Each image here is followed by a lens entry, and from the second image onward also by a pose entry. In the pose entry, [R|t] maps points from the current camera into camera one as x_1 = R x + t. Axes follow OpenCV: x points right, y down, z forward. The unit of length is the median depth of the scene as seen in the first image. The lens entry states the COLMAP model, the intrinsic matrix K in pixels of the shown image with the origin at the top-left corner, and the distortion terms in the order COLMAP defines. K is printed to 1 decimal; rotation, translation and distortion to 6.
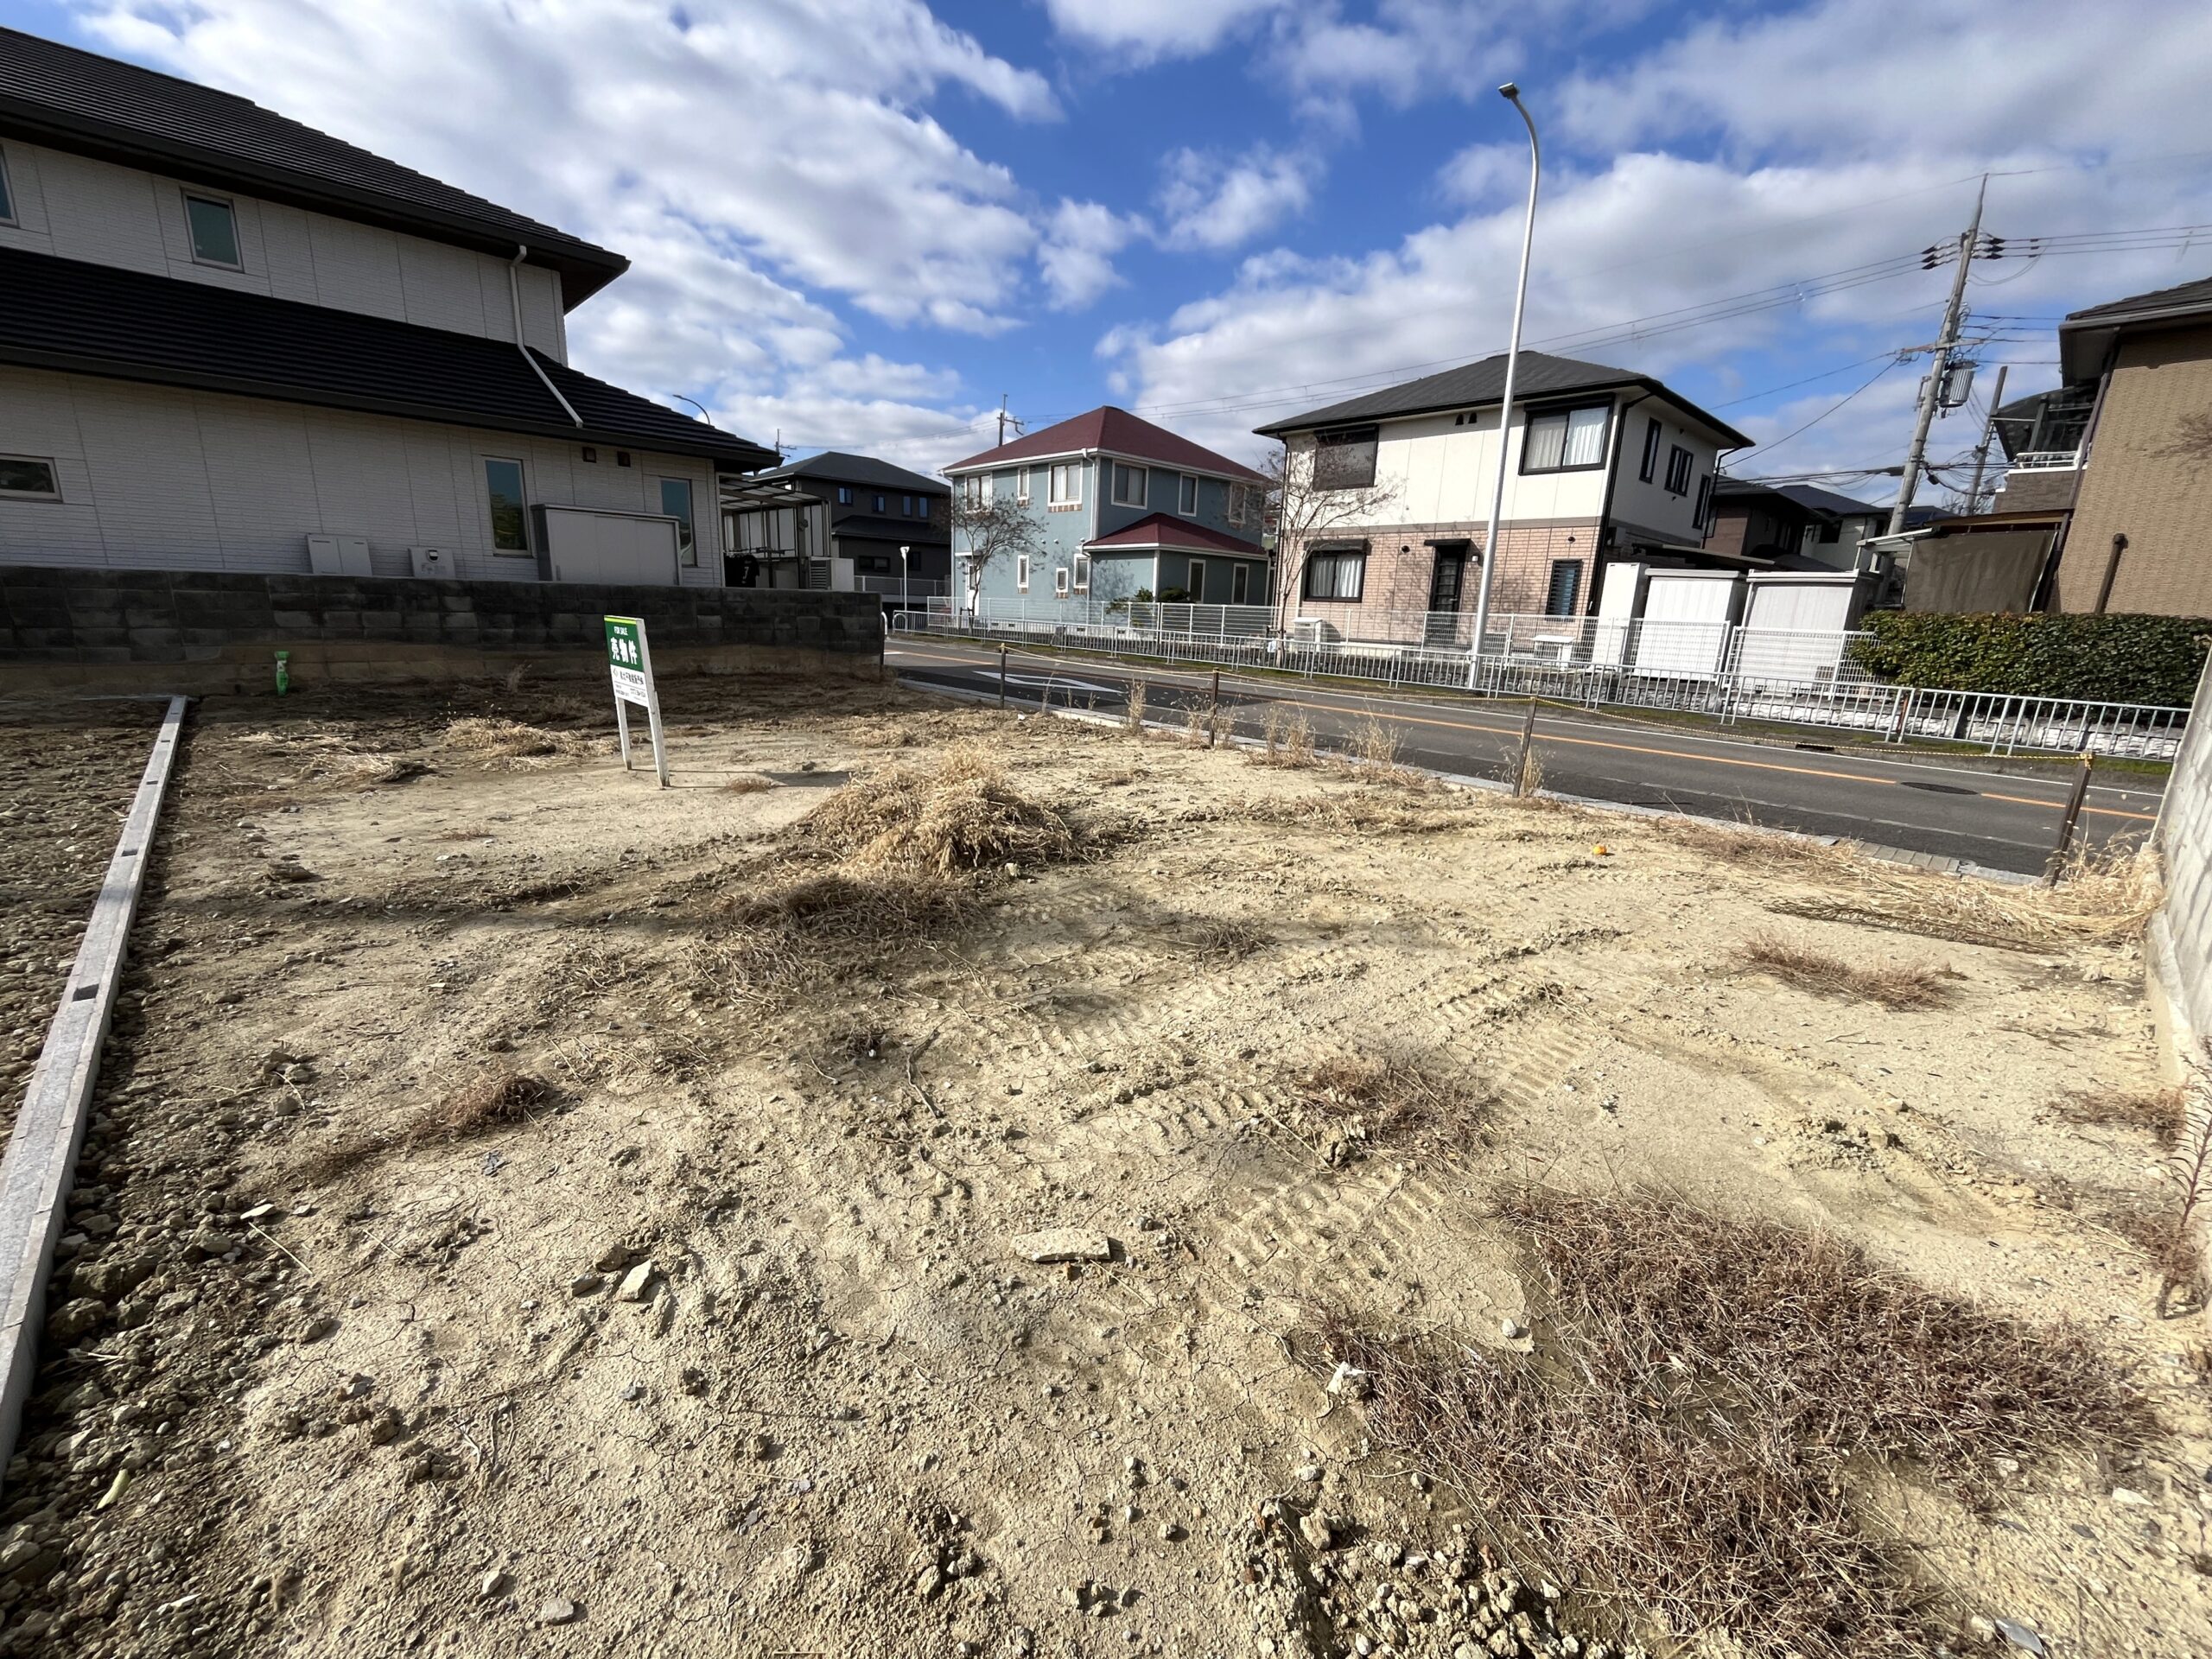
lens RADIAL K [[902.9, 0, 1098.9], [0, 902.9, 833.6], [0, 0, 1]] dist [-0.003420, -0.000207]
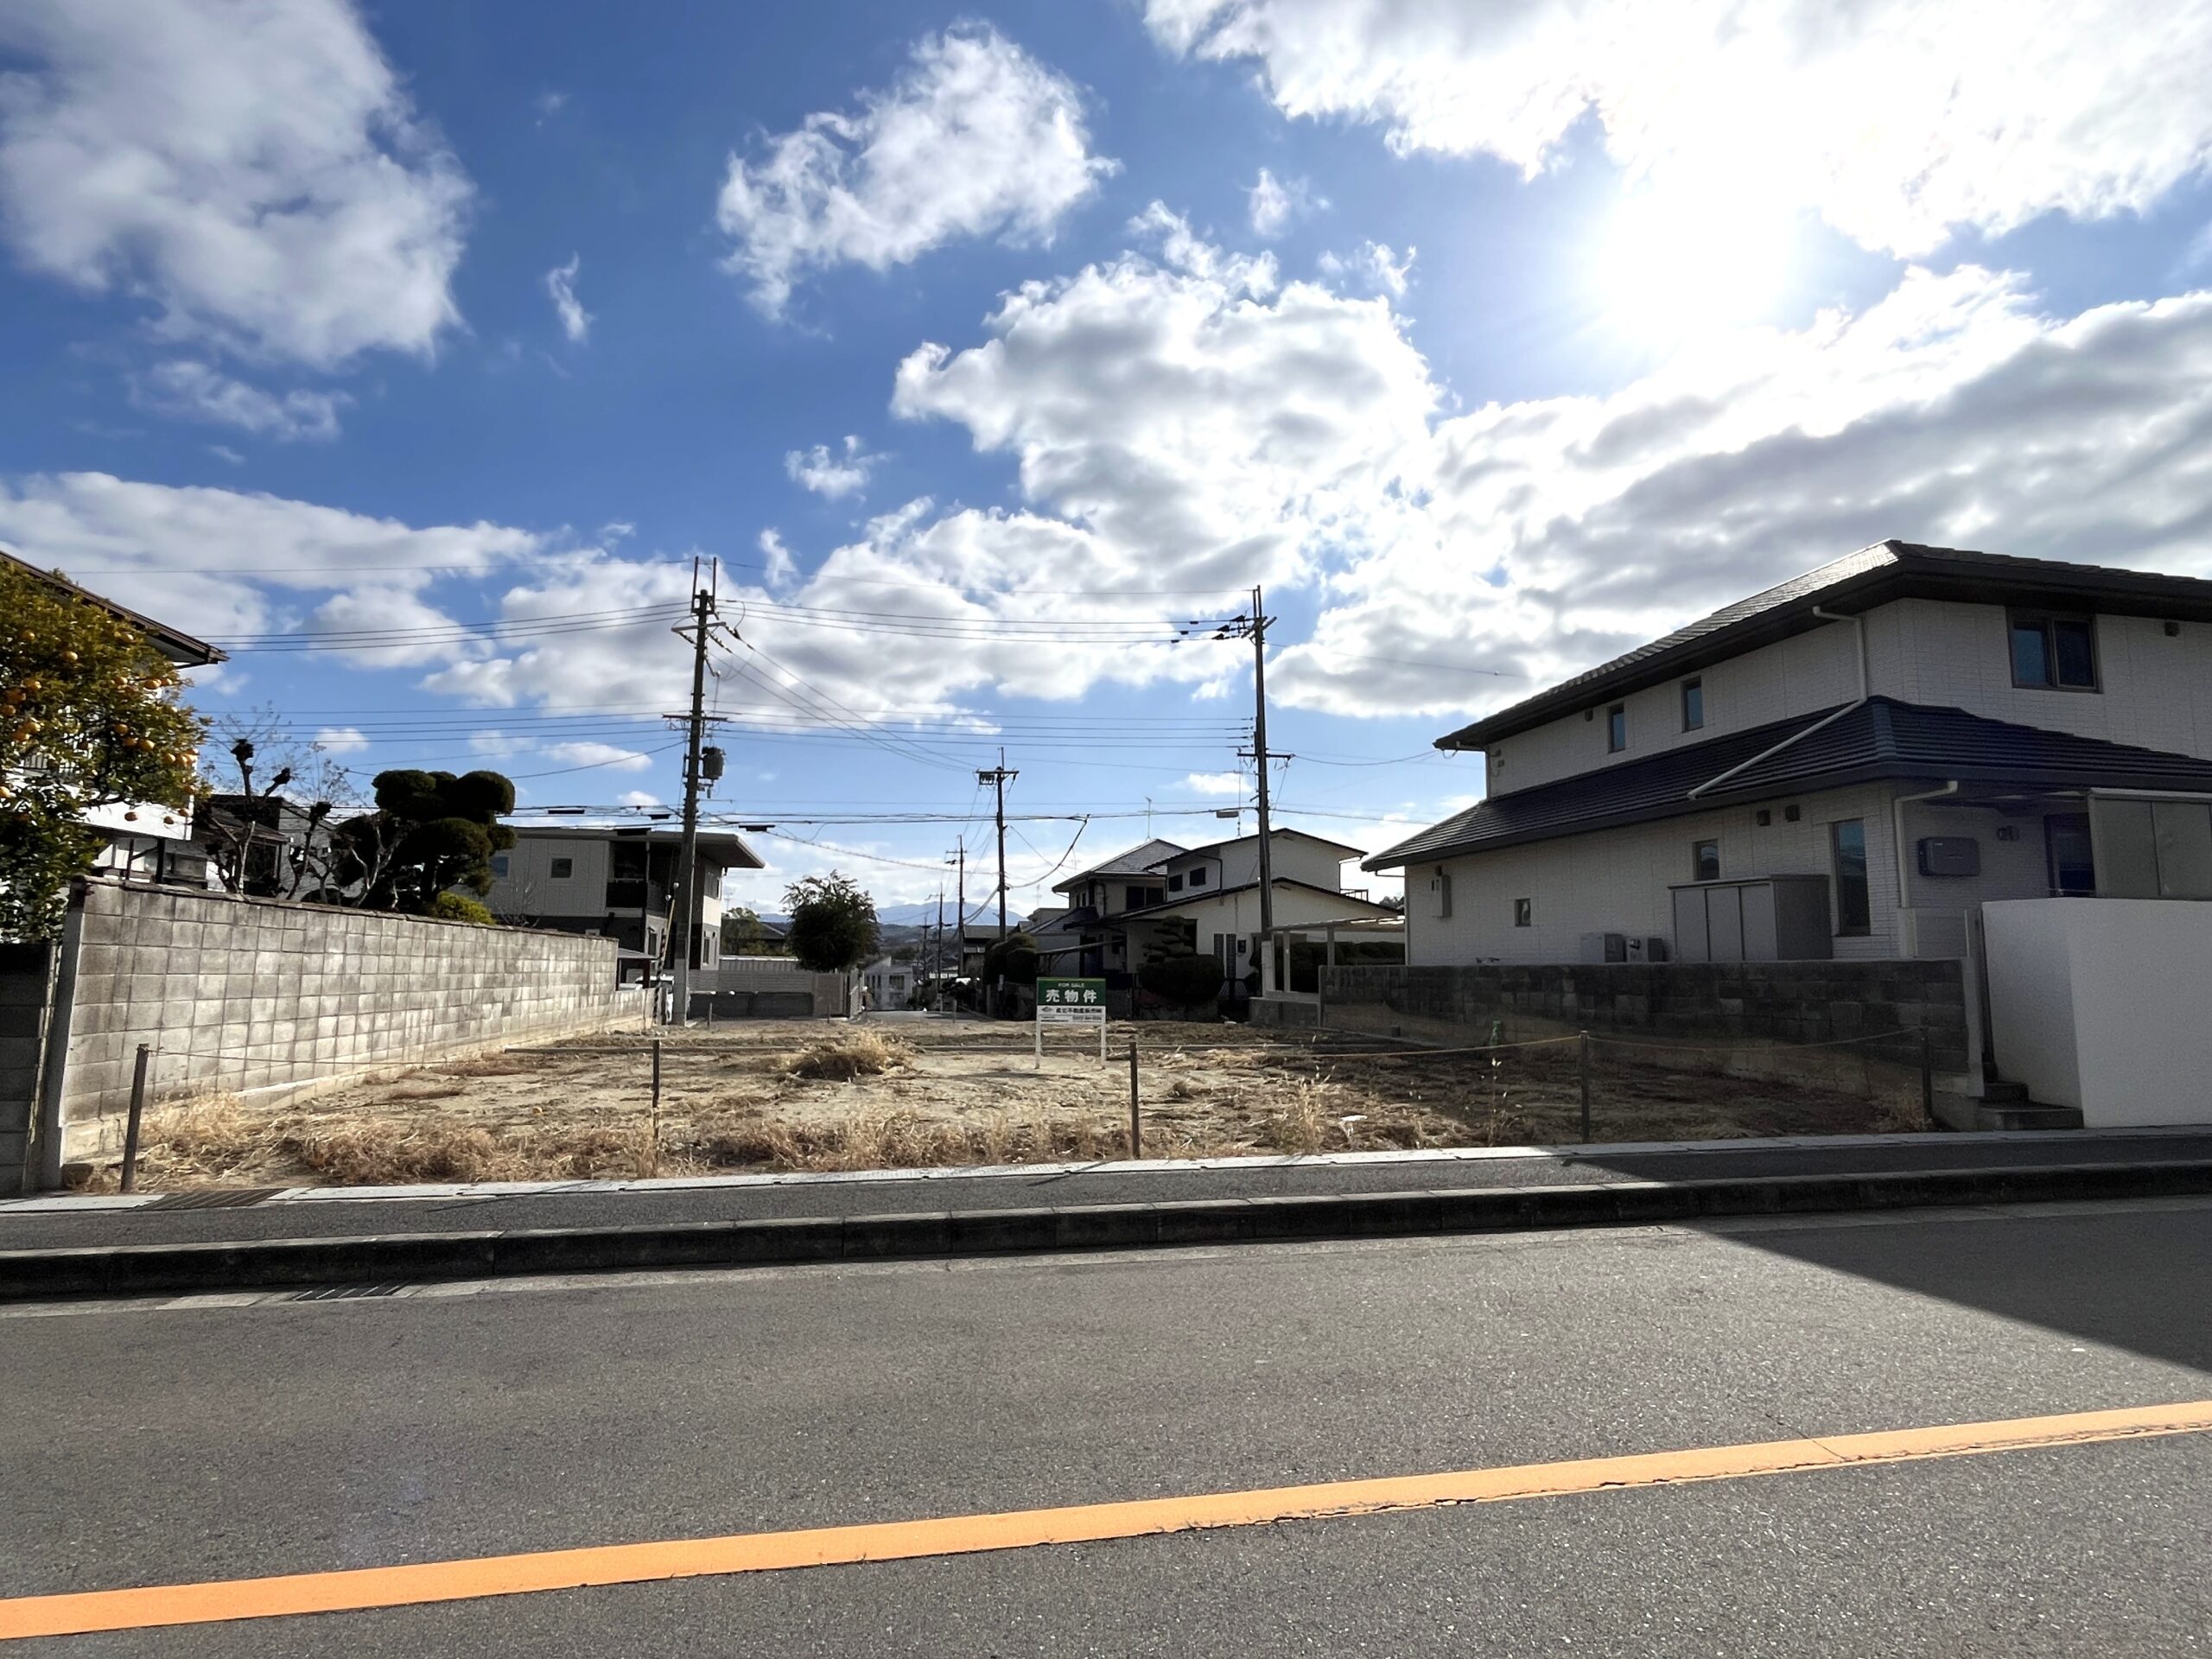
lens RADIAL K [[1154.4, 0, 1102.7], [0, 1154.4, 834.0], [0, 0, 1]] dist [-0.001508, -0.001526]
pose [[-0.535432, -0.137277, -0.833347, 0.465723], [-0.233883, 0.972215, -0.009881, -0.167693], [0.811549, 0.189615, -0.552661, 0.745893]]
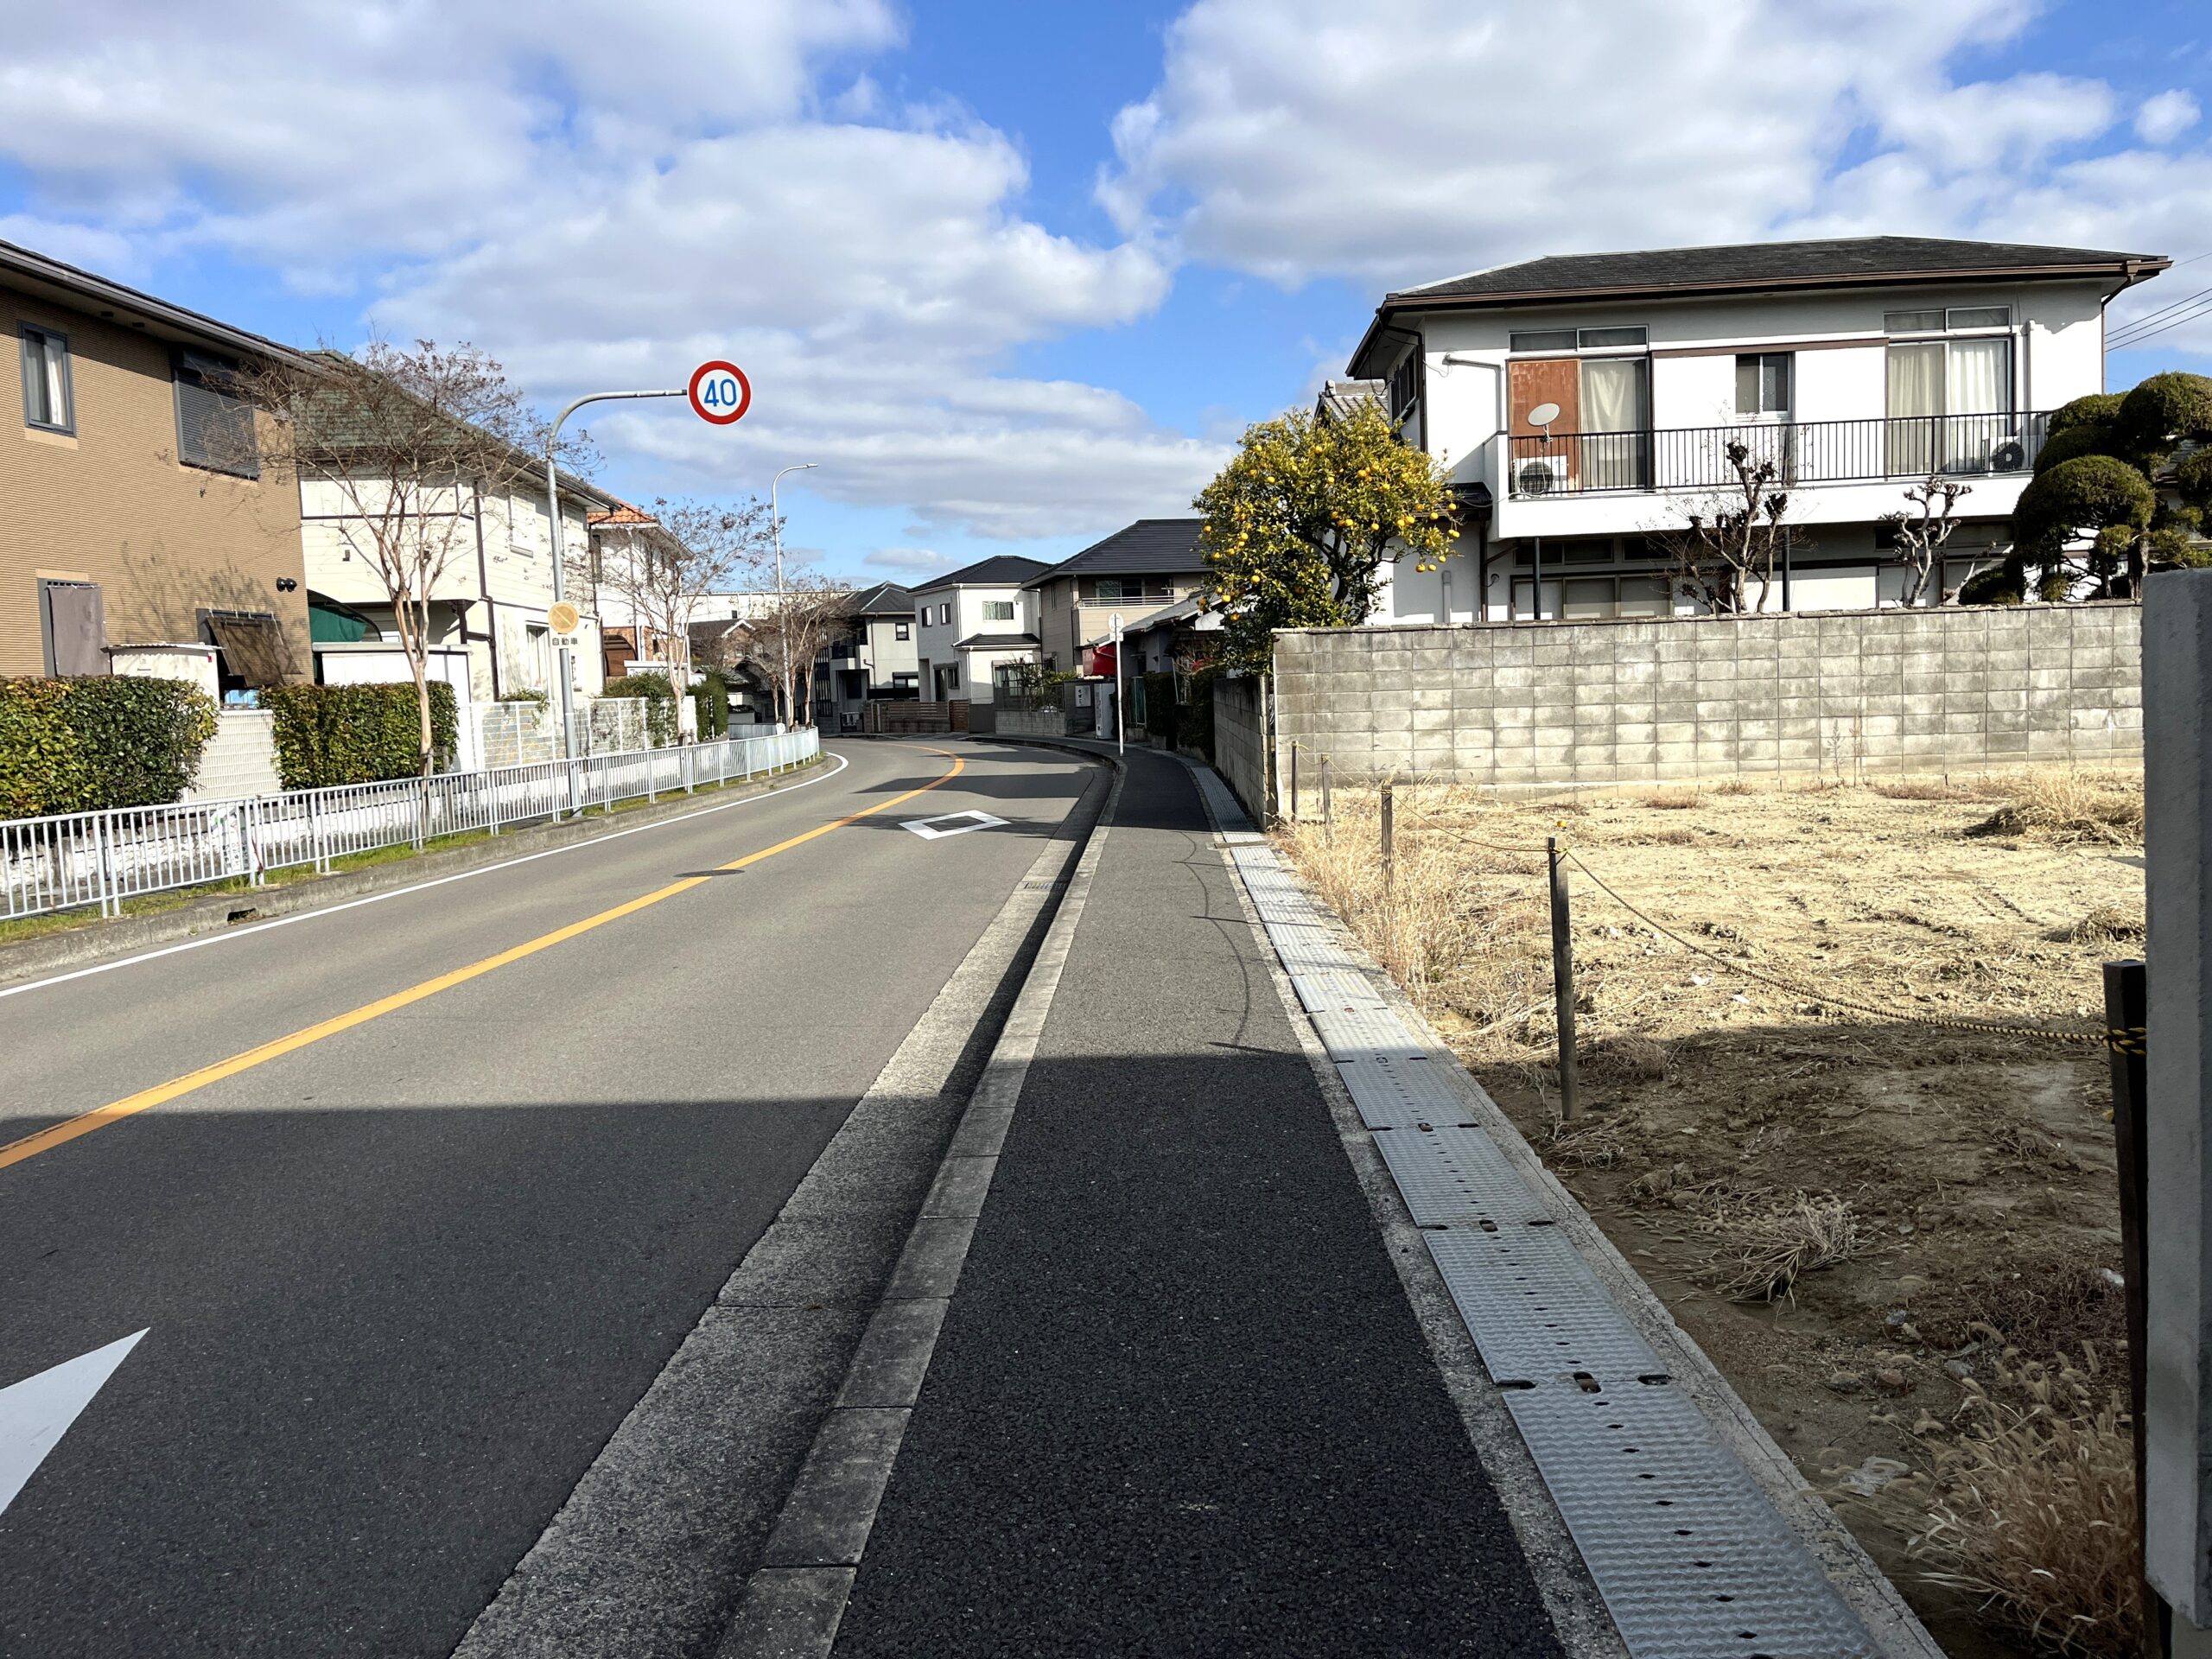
lens RADIAL K [[1665.1, 0, 1111.8], [0, 1665.1, 812.7], [0, 0, 1]] dist [0.035747, -0.038123]
pose [[-0.709736, -0.064314, 0.701526, -0.217545], [0.184080, 0.944295, 0.272804, -0.234641], [-0.679992, 0.322755, -0.658361, 0.894548]]
